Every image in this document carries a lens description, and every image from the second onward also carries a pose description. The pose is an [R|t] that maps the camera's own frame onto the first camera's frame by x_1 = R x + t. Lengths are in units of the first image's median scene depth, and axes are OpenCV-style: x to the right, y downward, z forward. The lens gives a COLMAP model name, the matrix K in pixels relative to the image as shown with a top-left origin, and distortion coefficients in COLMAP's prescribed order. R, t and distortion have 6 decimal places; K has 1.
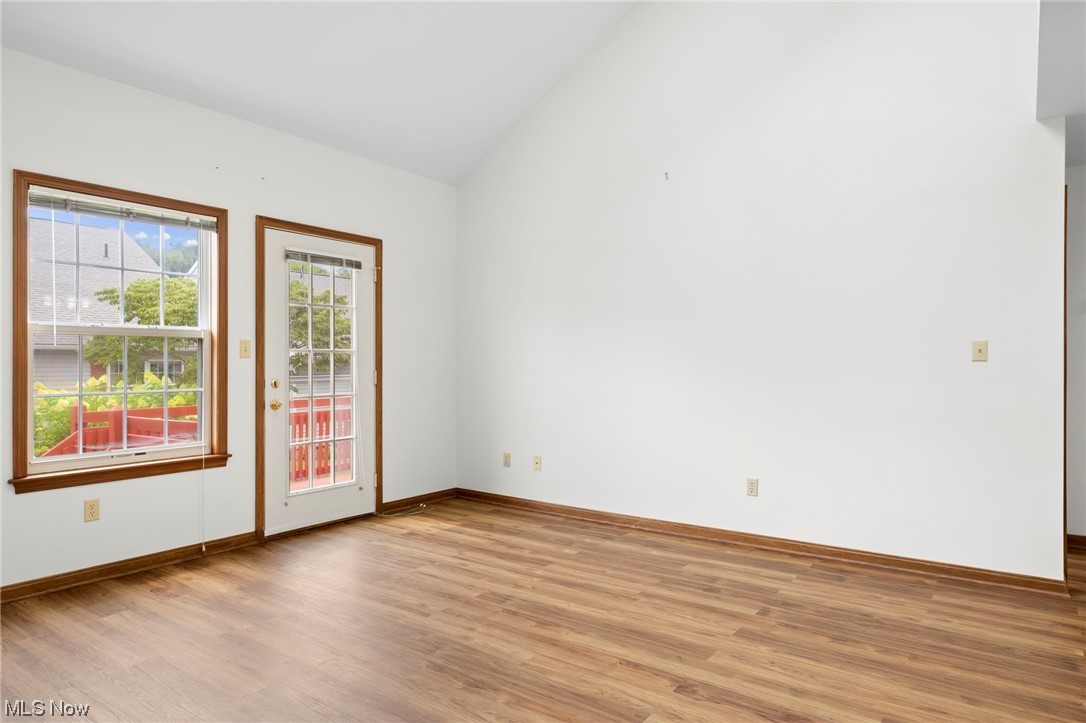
lens RADIAL K [[670.5, 0, 544.7], [0, 670.5, 359.2], [0, 0, 1]] dist [0.003991, -0.000641]
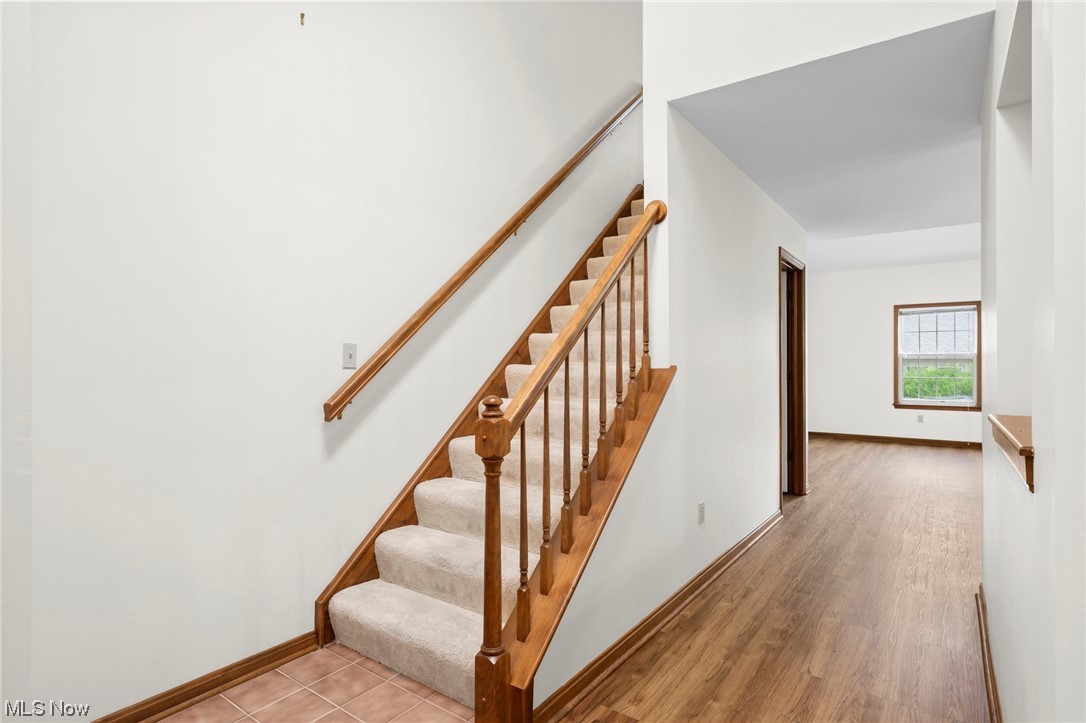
lens RADIAL K [[576.2, 0, 534.3], [0, 576.2, 362.5], [0, 0, 1]] dist [0.004393, 0.000165]
pose [[0.000664, -0.004562, -0.999989, 1.704261], [-0.000939, 0.999989, -0.004563, 0.000449], [0.999999, 0.000942, 0.000660, -0.611439]]
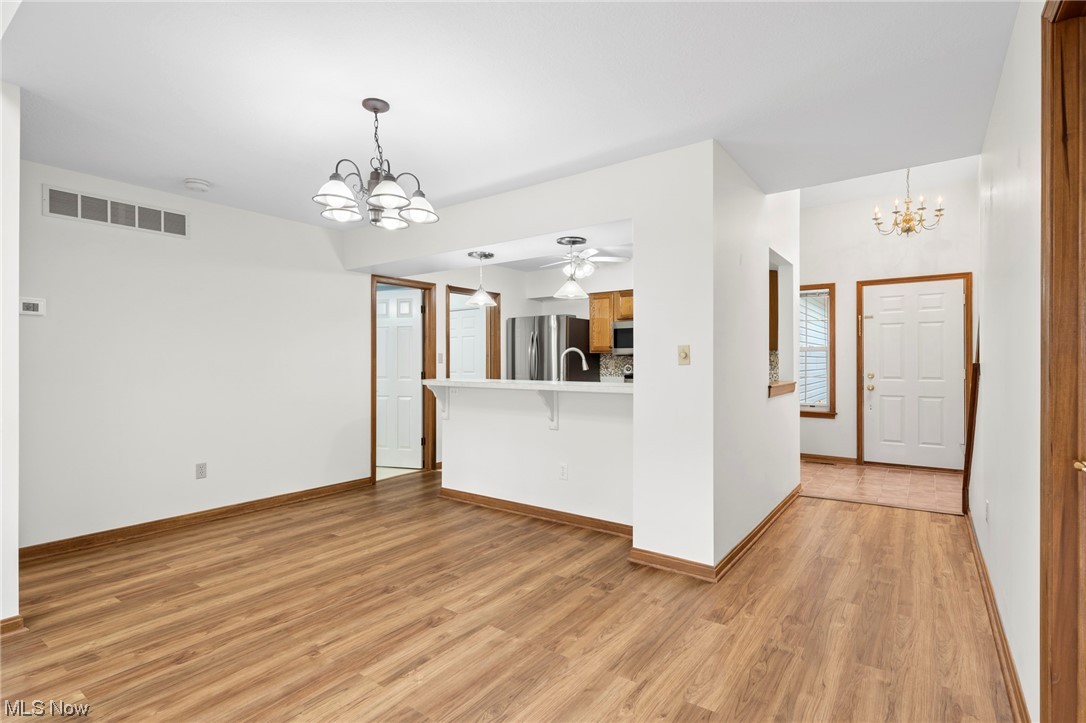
lens RADIAL K [[523.5, 0, 544.6], [0, 523.5, 360.7], [0, 0, 1]] dist [0.000540, -0.000354]
pose [[0.002102, 0.002695, 0.999994, 0.080784], [-0.000147, 0.999996, -0.002694, -0.000629], [-0.999998, -0.000141, 0.002102, 0.283759]]
